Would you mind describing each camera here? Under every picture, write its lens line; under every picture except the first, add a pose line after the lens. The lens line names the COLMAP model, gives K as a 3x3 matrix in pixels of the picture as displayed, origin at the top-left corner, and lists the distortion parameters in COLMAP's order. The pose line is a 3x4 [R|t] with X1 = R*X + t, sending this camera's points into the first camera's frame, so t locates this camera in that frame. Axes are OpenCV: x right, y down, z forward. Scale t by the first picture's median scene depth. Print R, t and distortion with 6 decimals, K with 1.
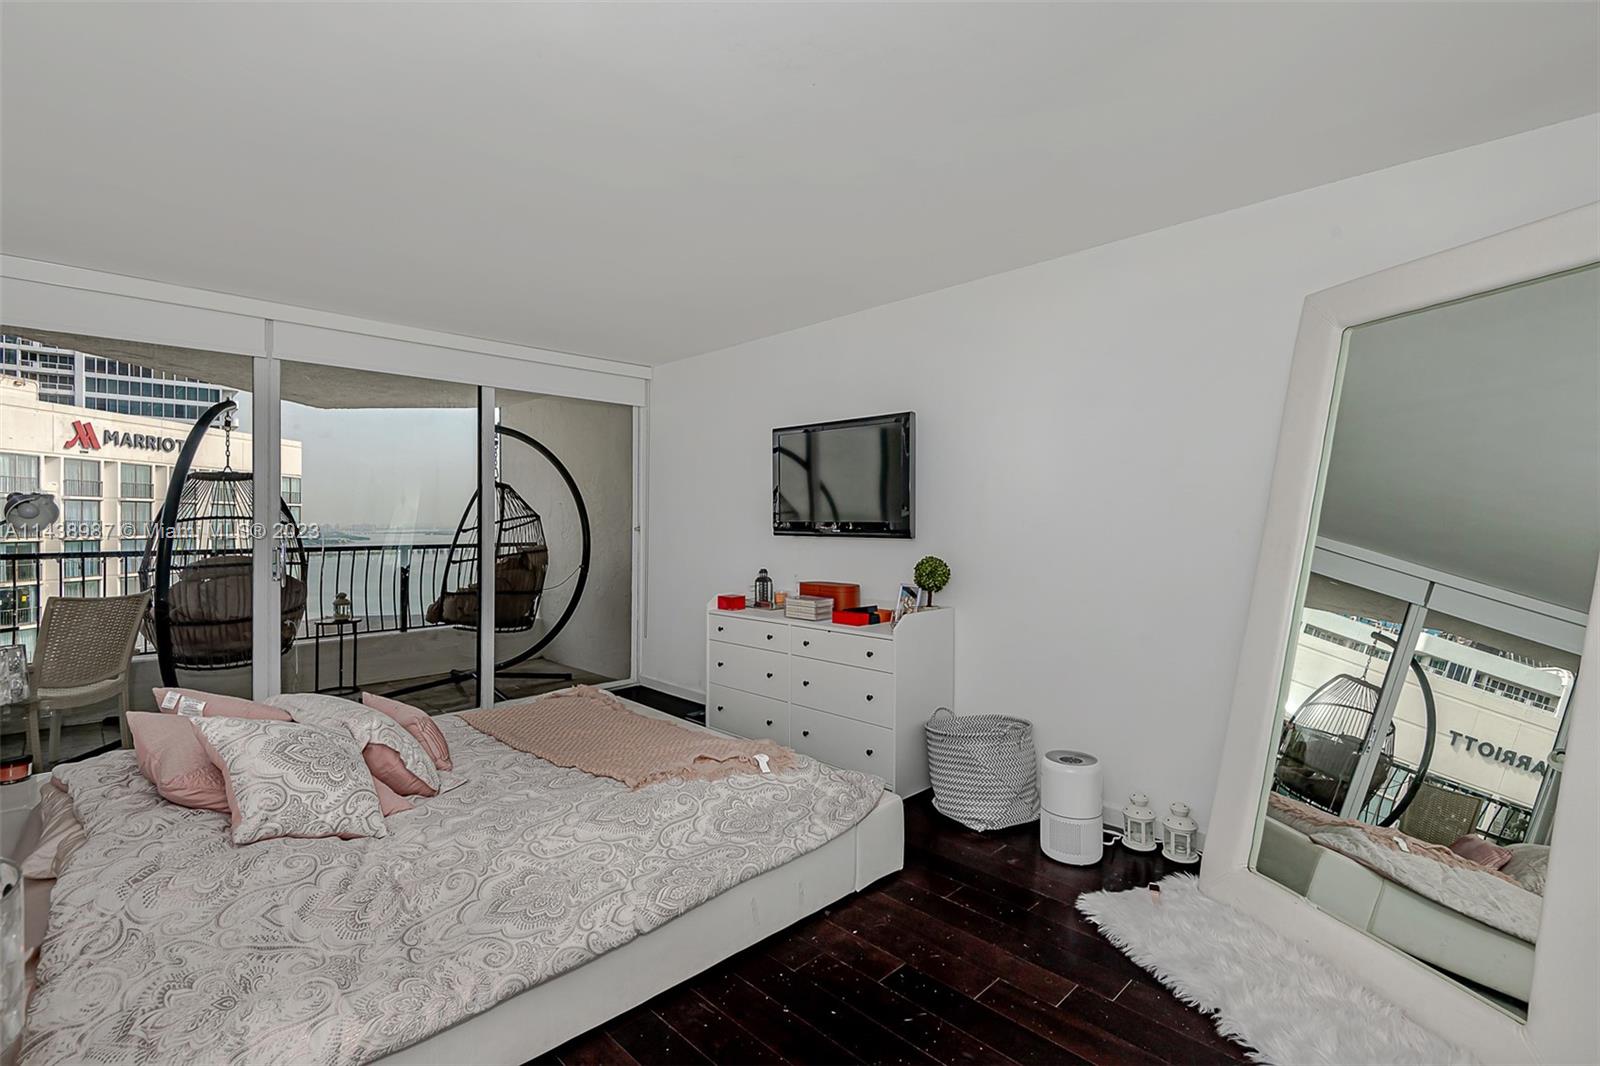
lens RADIAL K [[722.1, 0, 794.8], [0, 722.1, 524.1], [0, 0, 1]] dist [0.014177, 0.000209]
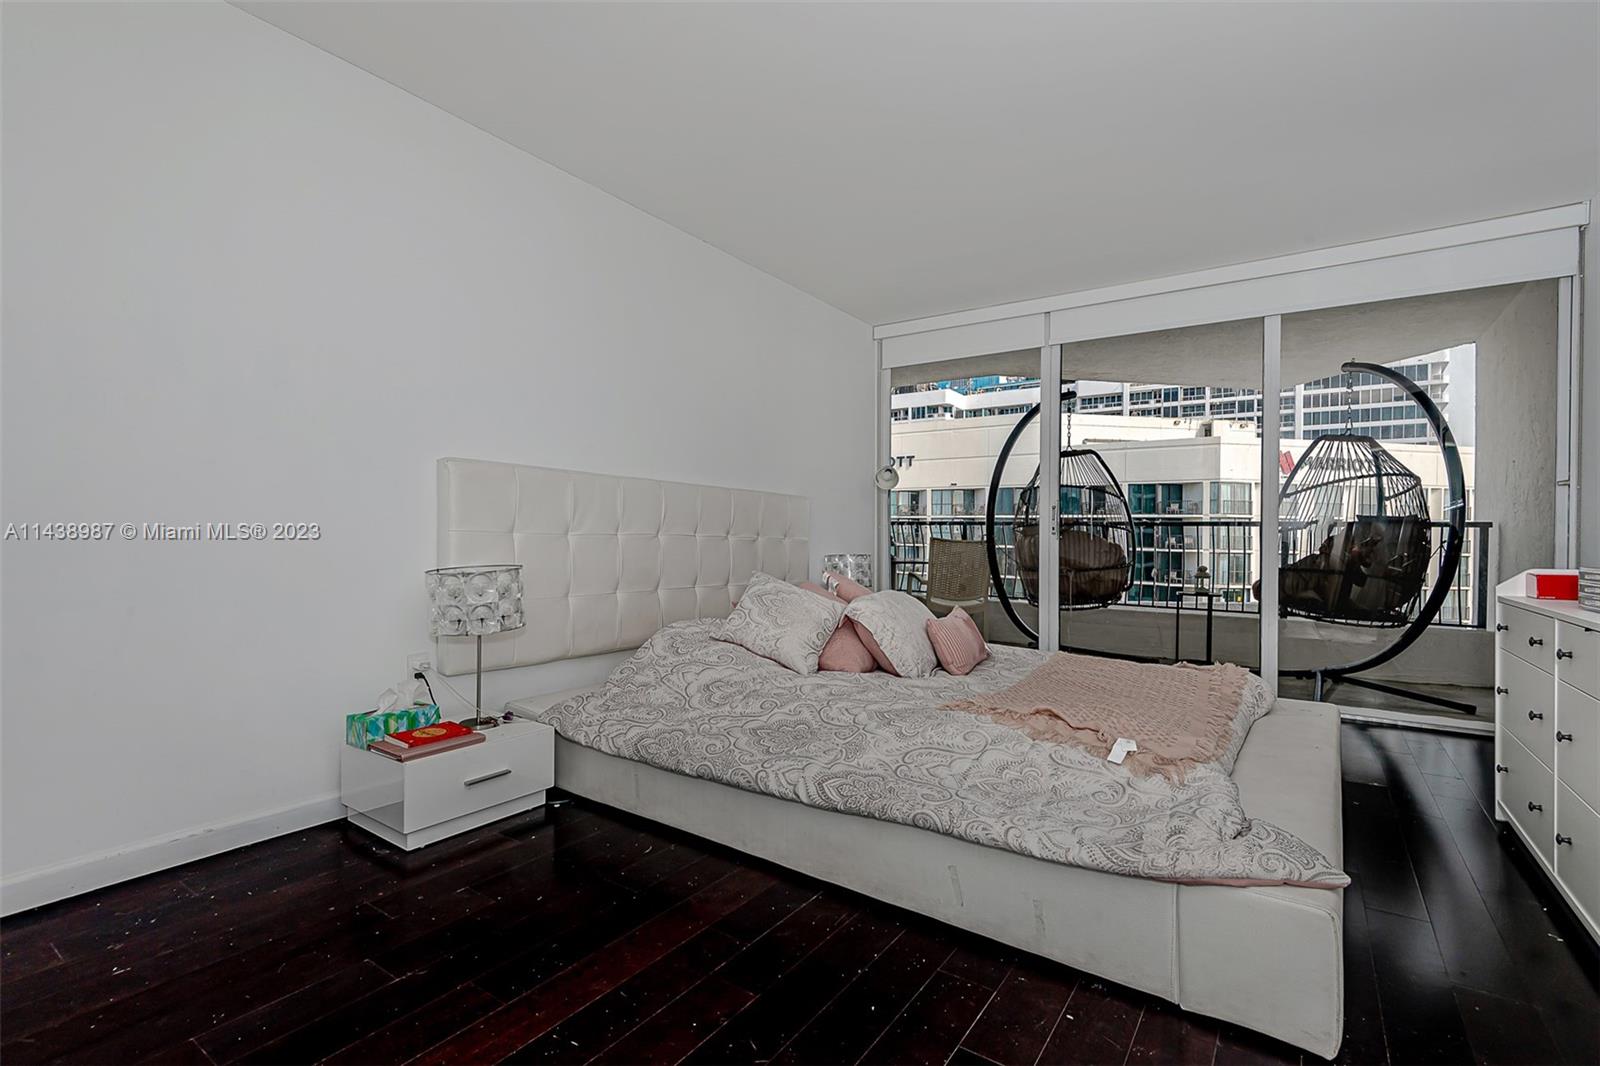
lens RADIAL K [[736.3, 0, 803.7], [0, 736.3, 519.9], [0, 0, 1]] dist [0.020450, -0.000104]
pose [[0.195584, -0.014584, -0.980579, 0.271642], [-0.019768, 0.999628, -0.018810, 0.061564], [0.980488, 0.023063, 0.195222, 0.262033]]
